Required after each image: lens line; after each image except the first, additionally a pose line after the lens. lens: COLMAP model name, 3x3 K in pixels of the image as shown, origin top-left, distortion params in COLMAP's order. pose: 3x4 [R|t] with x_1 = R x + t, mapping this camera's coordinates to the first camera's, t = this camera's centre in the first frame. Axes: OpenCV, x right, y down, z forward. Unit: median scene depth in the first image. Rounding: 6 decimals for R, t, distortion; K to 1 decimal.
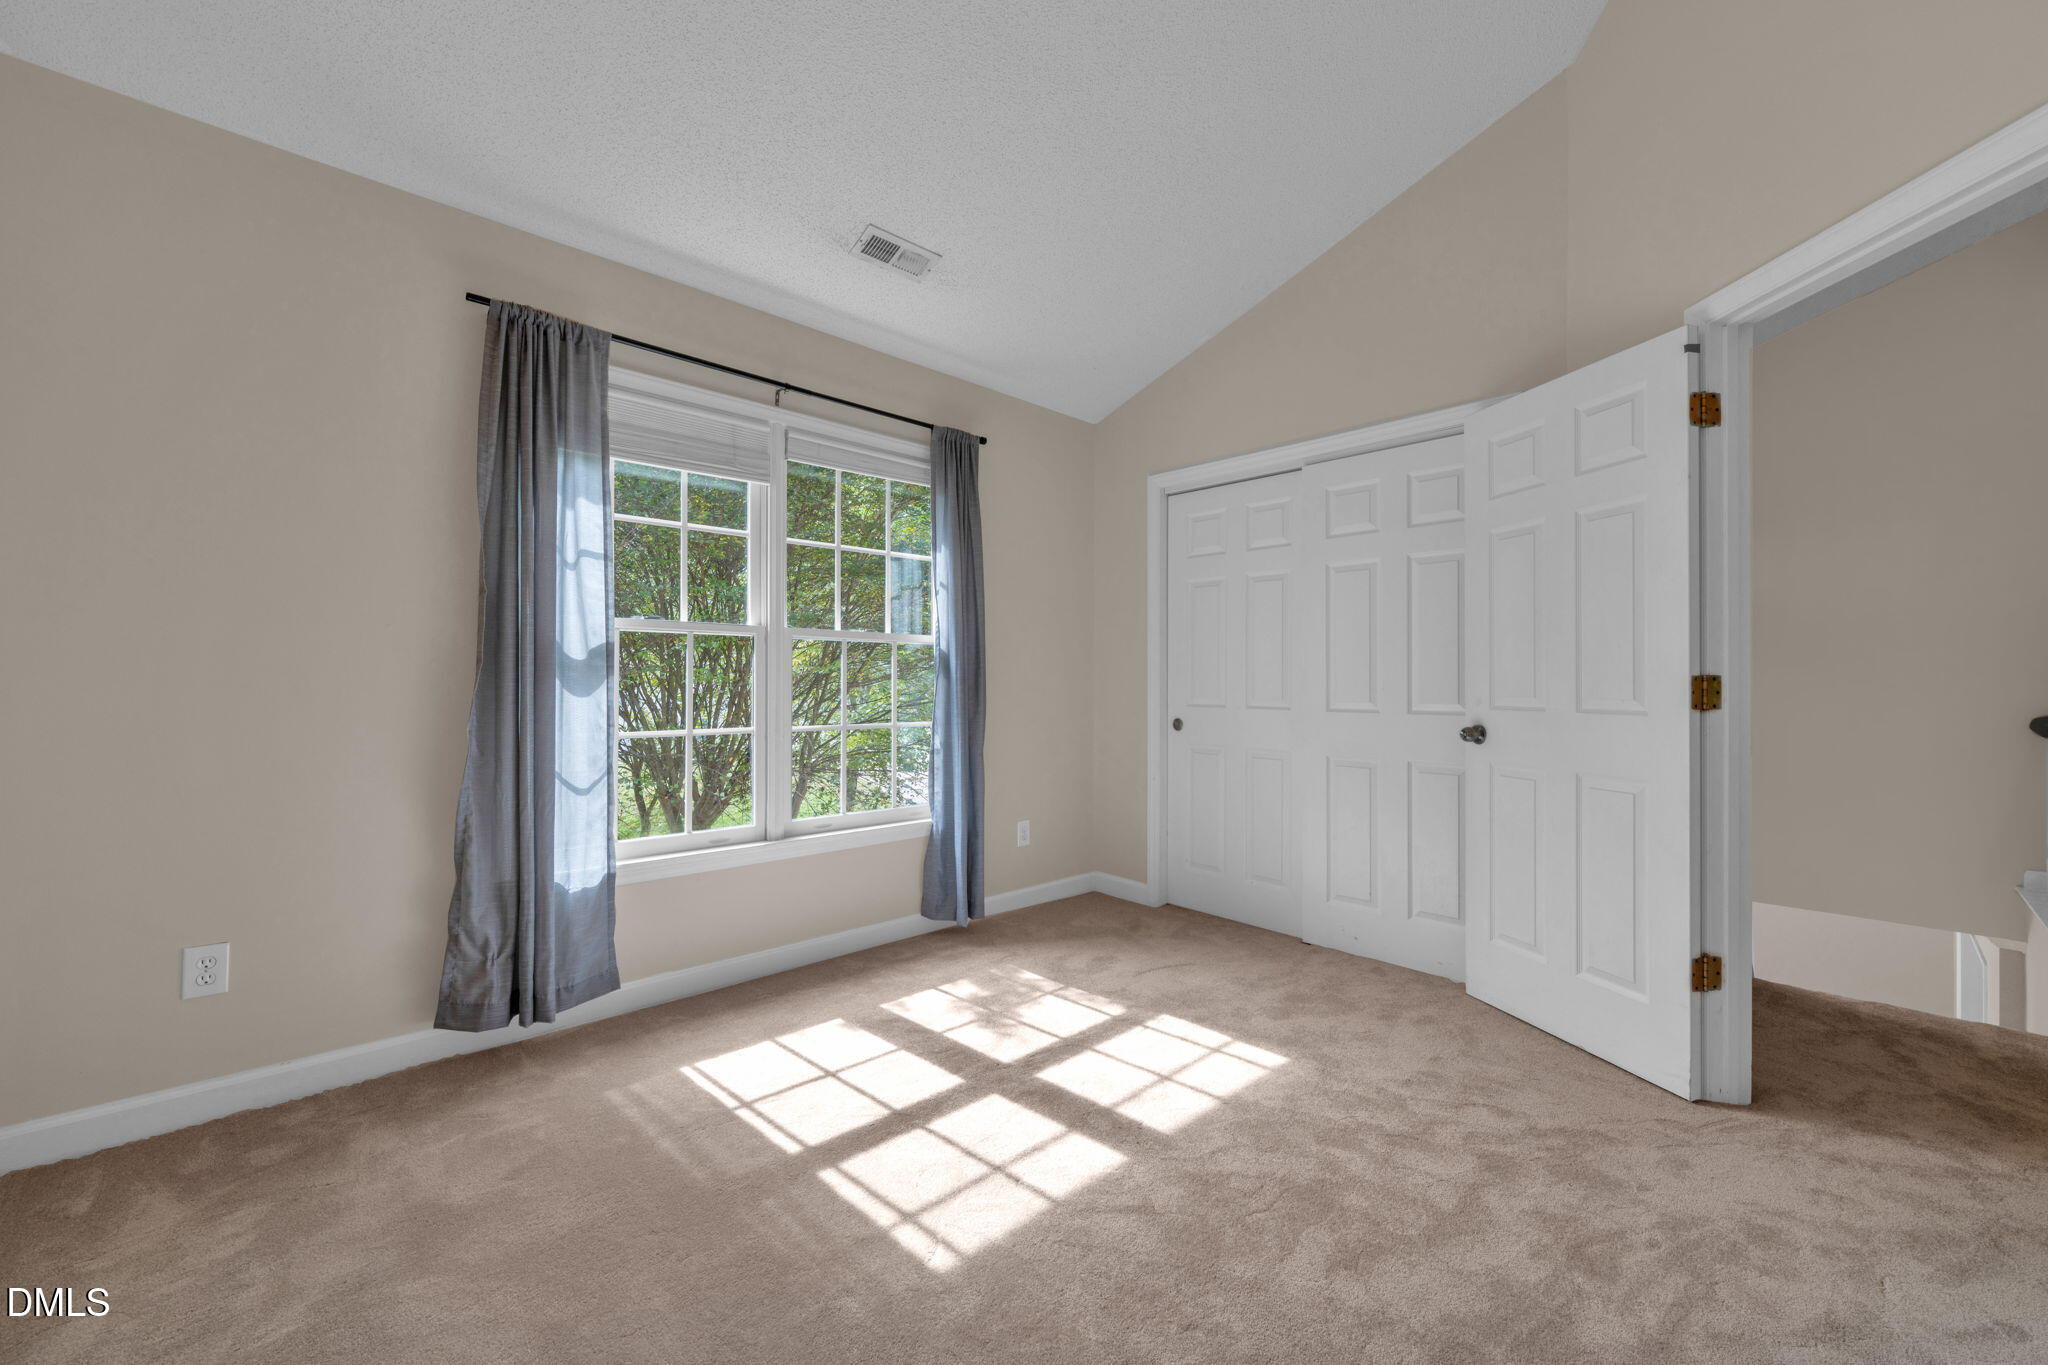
lens RADIAL K [[816.9, 0, 1026.2], [0, 816.9, 677.8], [0, 0, 1]] dist [-0.000811, -0.000138]
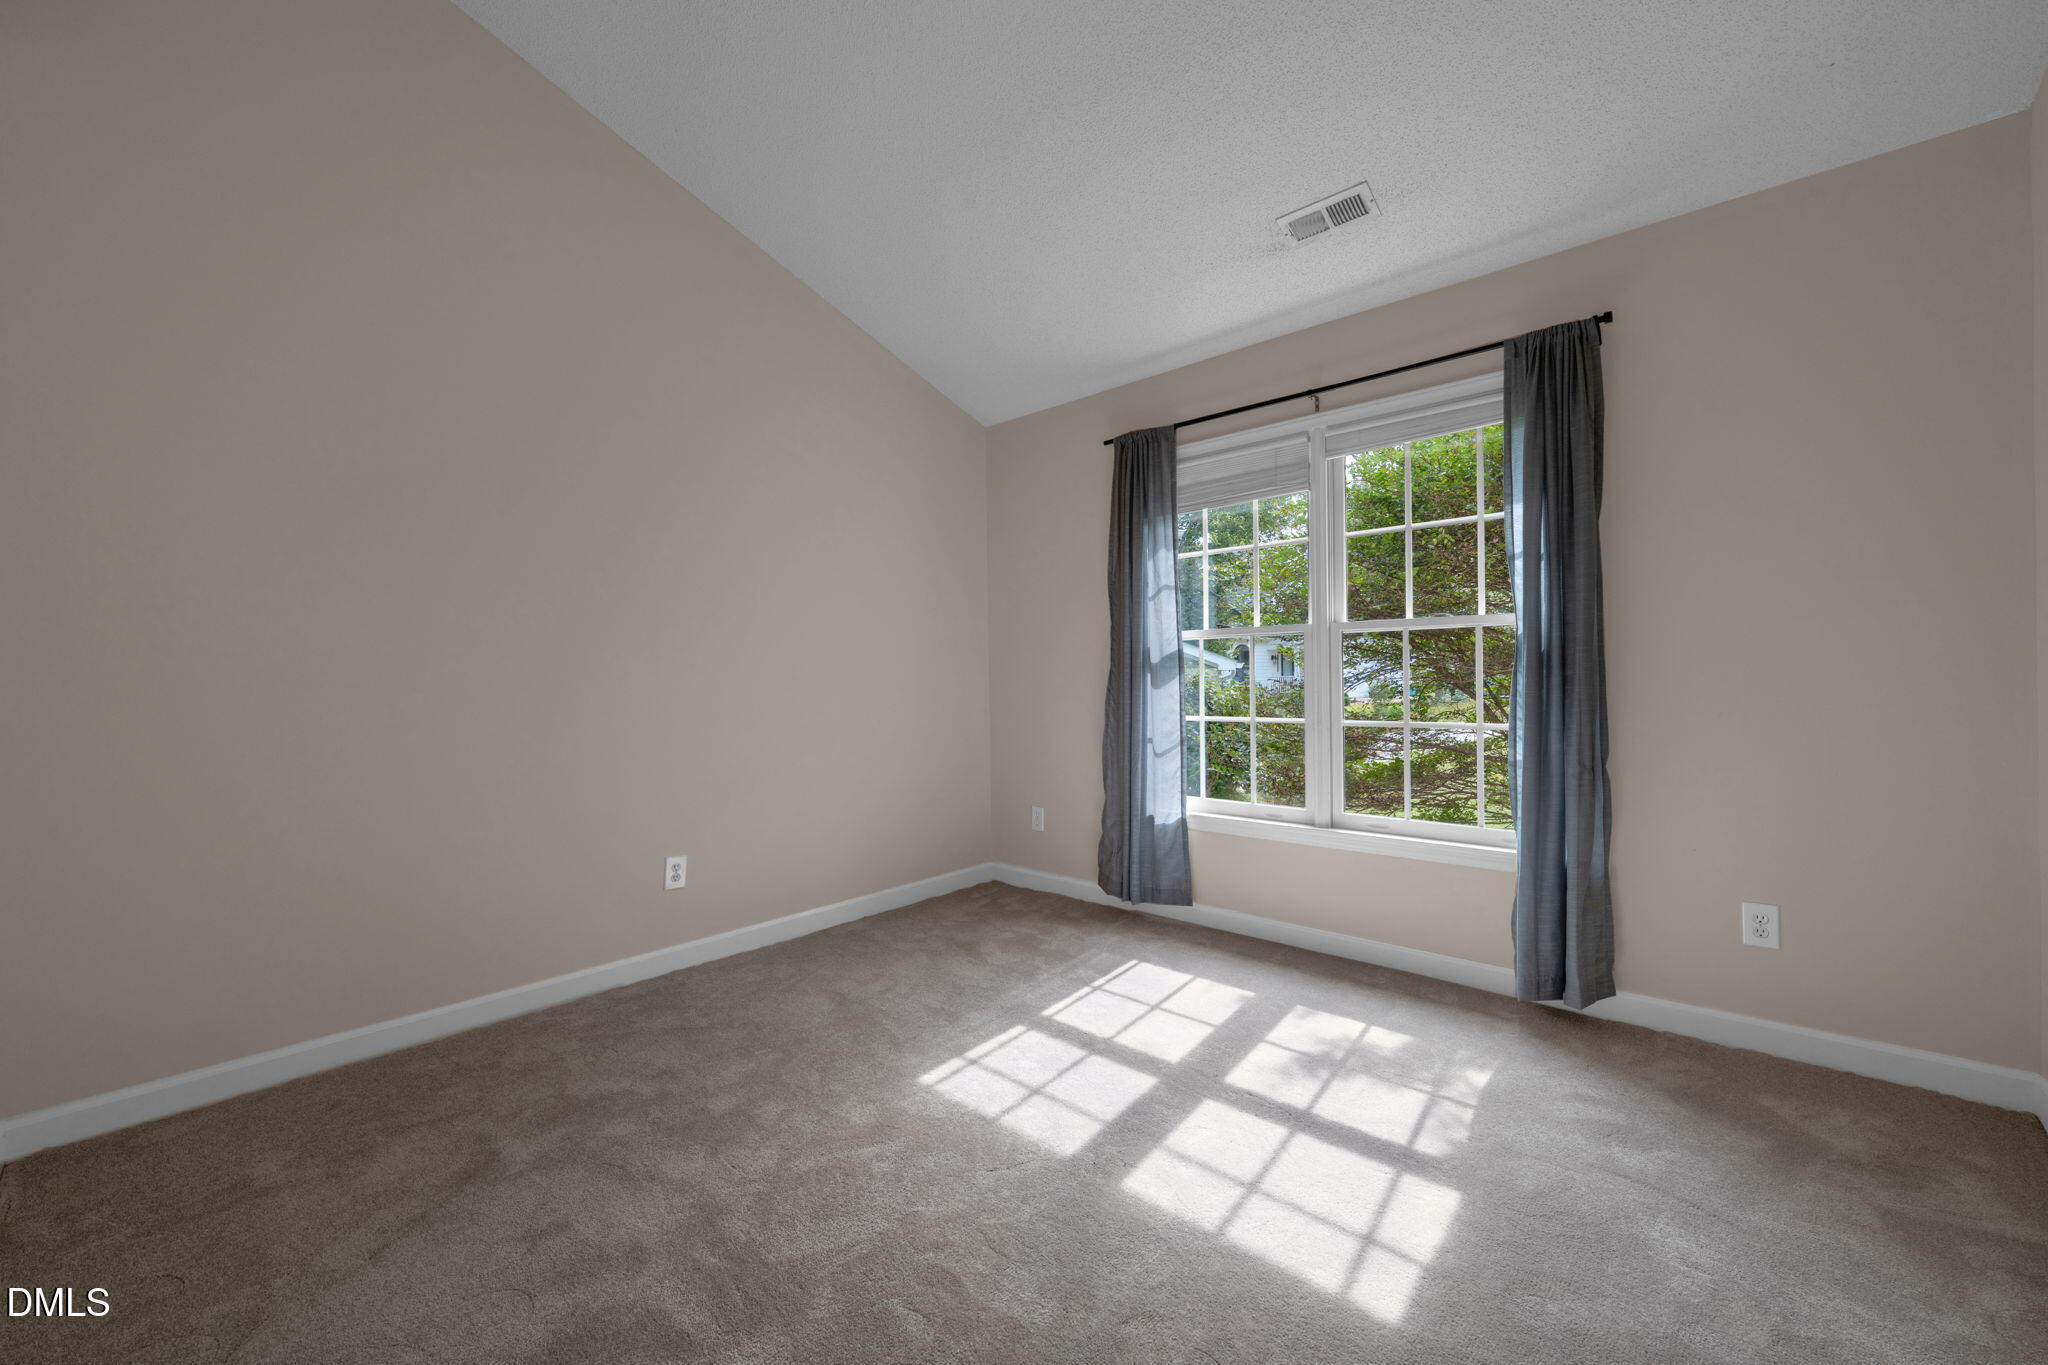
lens RADIAL K [[756.2, 0, 1010.6], [0, 756.2, 677.8], [0, 0, 1]] dist [0.001738, 0.000105]
pose [[0.087110, -0.010376, -0.996145, 0.725893], [0.015895, 0.999833, -0.009024, 0.011663], [0.996072, -0.015048, 0.087260, 0.605462]]
